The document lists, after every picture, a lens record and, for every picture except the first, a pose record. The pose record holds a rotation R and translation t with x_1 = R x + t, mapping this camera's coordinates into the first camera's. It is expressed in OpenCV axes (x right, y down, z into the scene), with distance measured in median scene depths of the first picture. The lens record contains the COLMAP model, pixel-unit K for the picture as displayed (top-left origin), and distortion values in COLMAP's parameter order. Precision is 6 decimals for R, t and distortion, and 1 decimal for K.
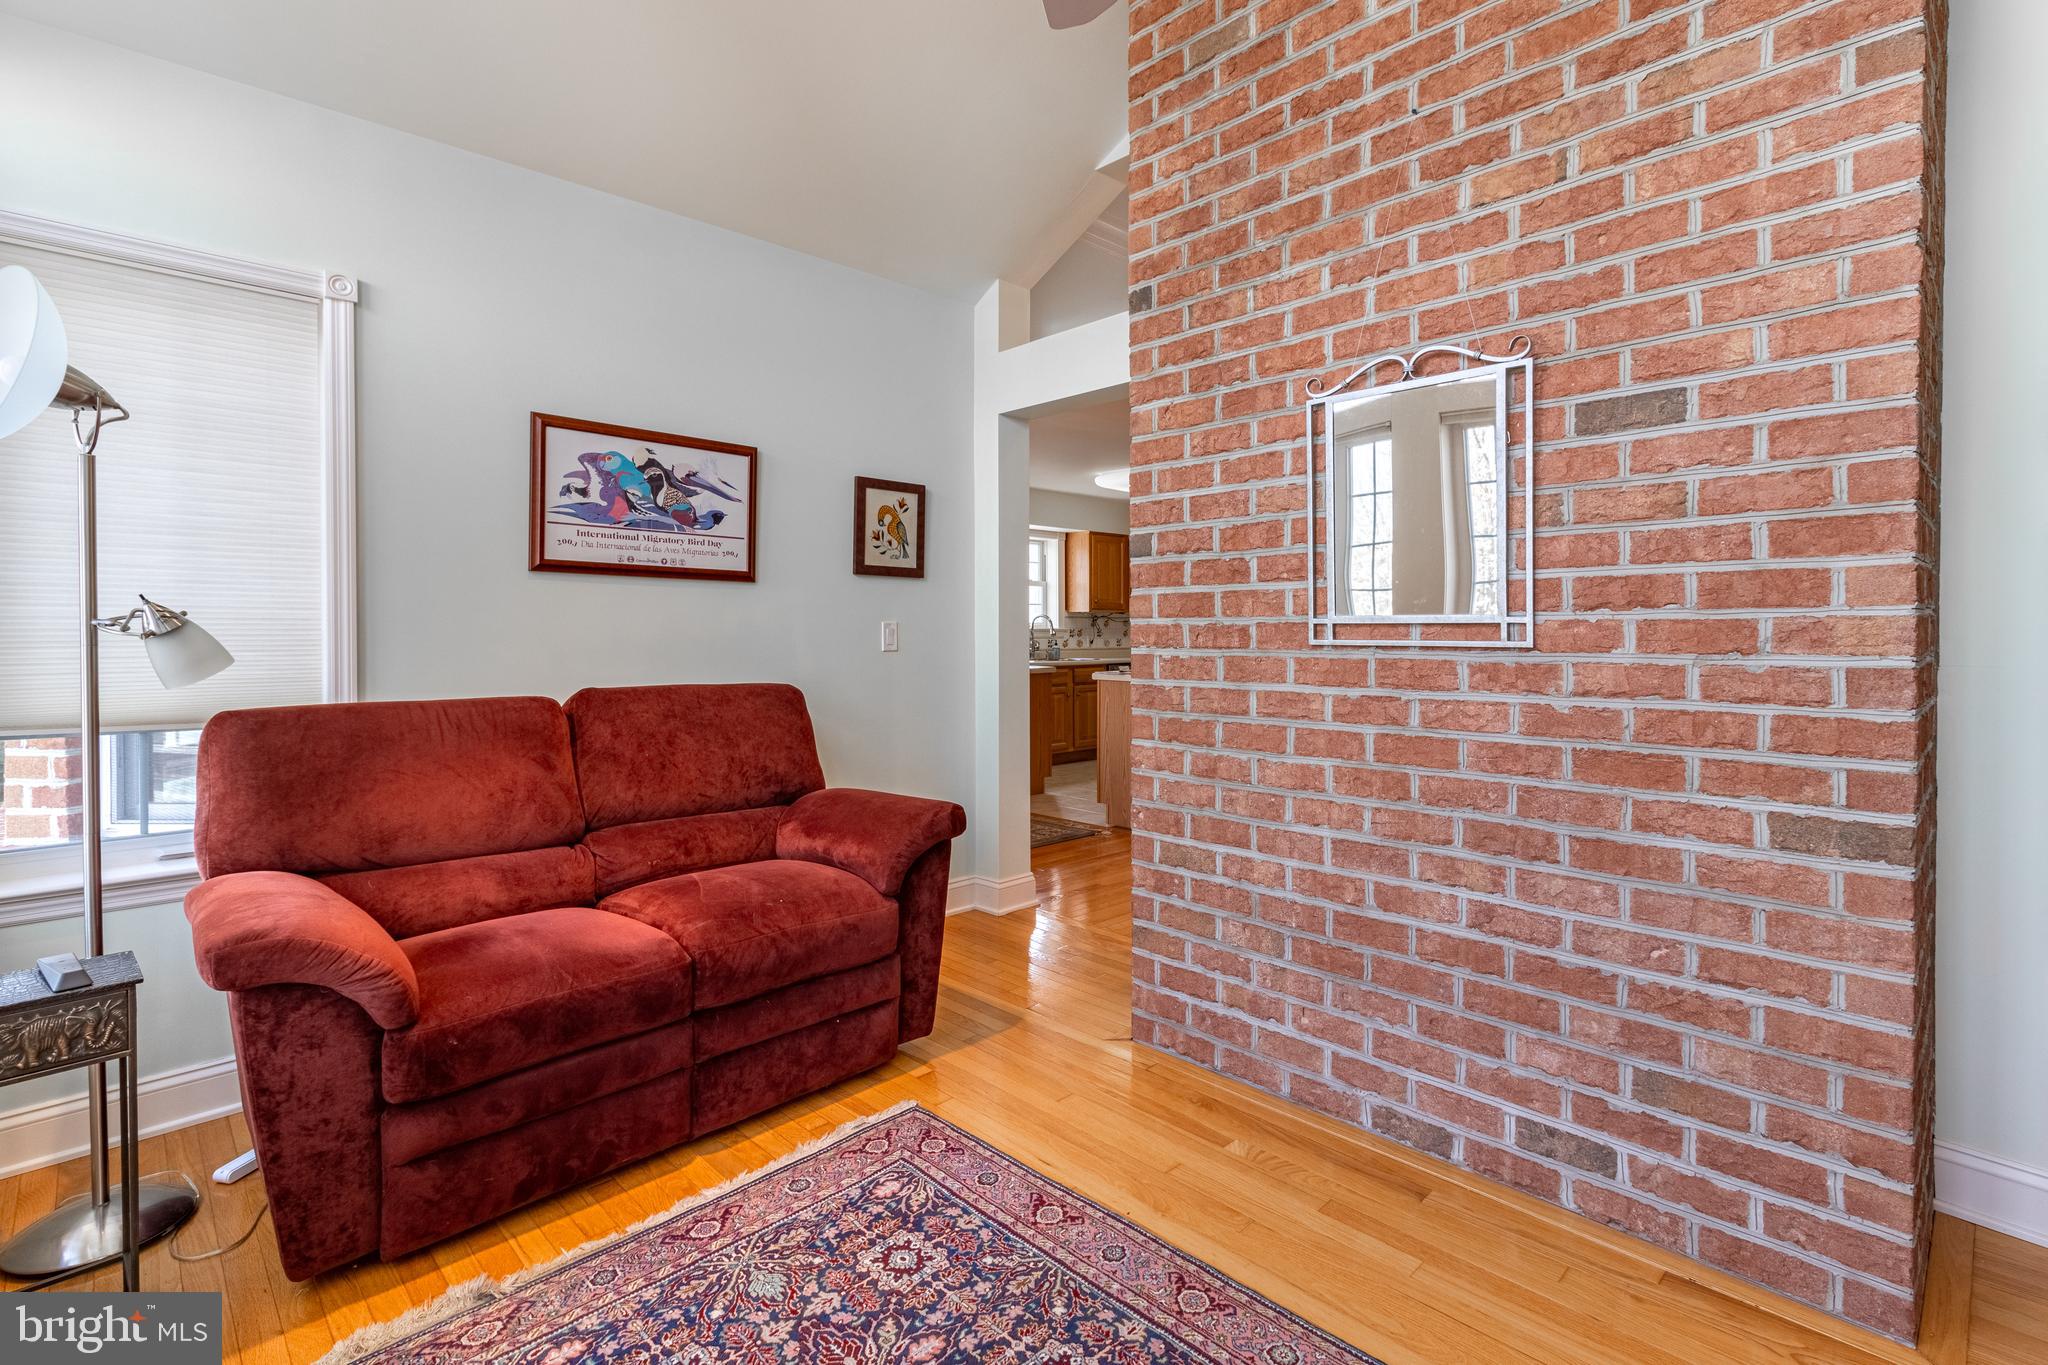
lens RADIAL K [[960.3, 0, 1030.5], [0, 960.3, 643.8], [0, 0, 1]] dist [-0.001302, 0.000036]
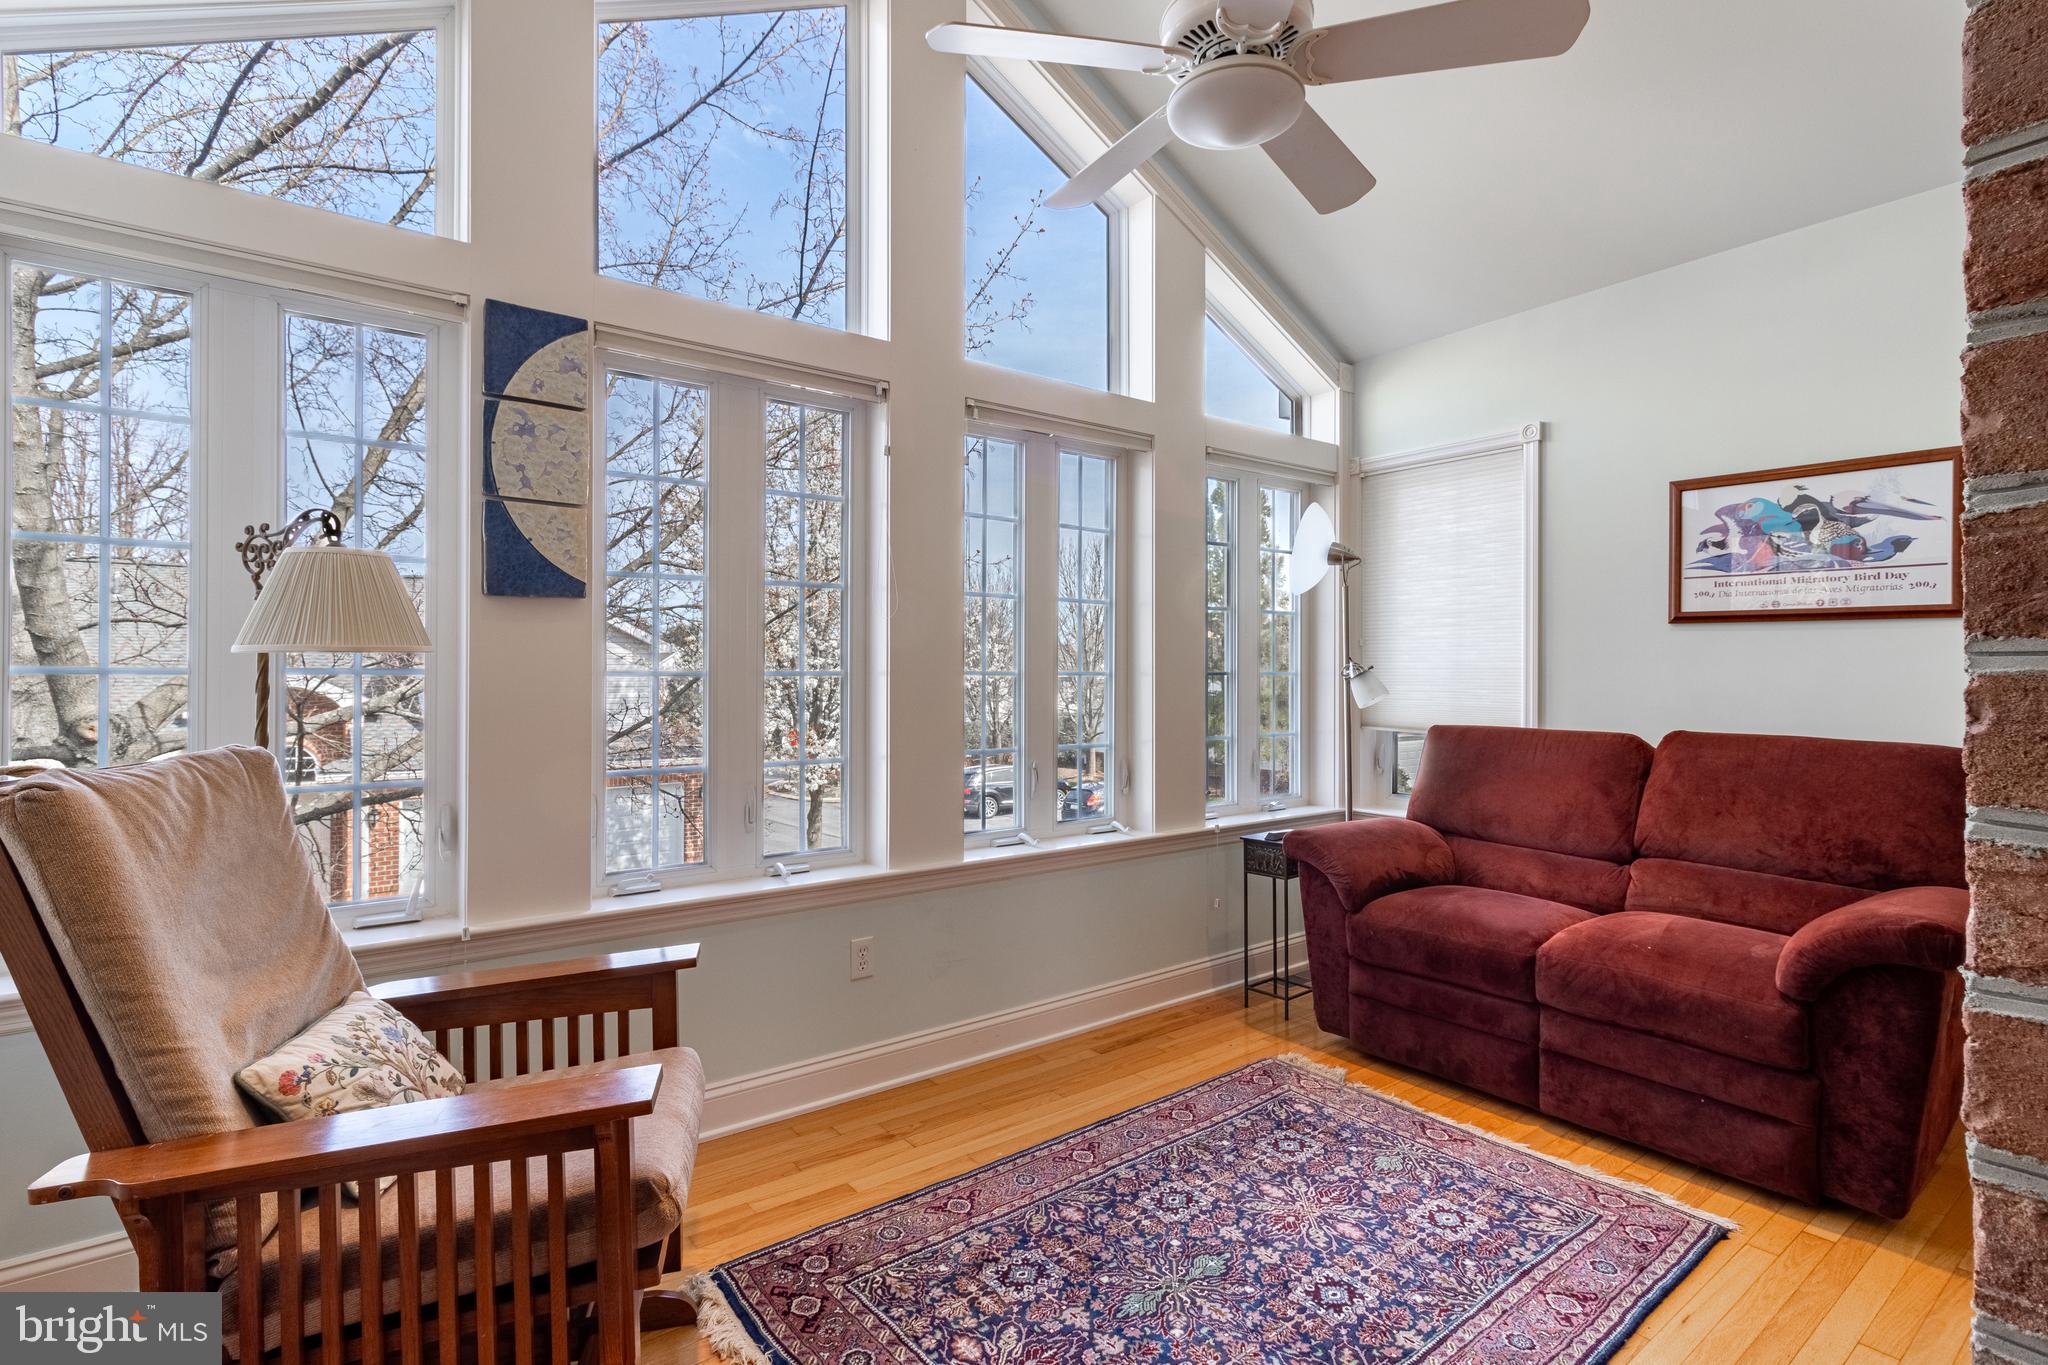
lens RADIAL K [[960.3, 0, 1028.8], [0, 960.3, 676.3], [0, 0, 1]] dist [-0.001302, 0.000036]
pose [[-0.119330, 0.007677, -0.992825, 0.747506], [-0.013831, 0.999860, 0.009394, -0.016277], [0.992758, 0.014853, -0.119207, 0.430058]]
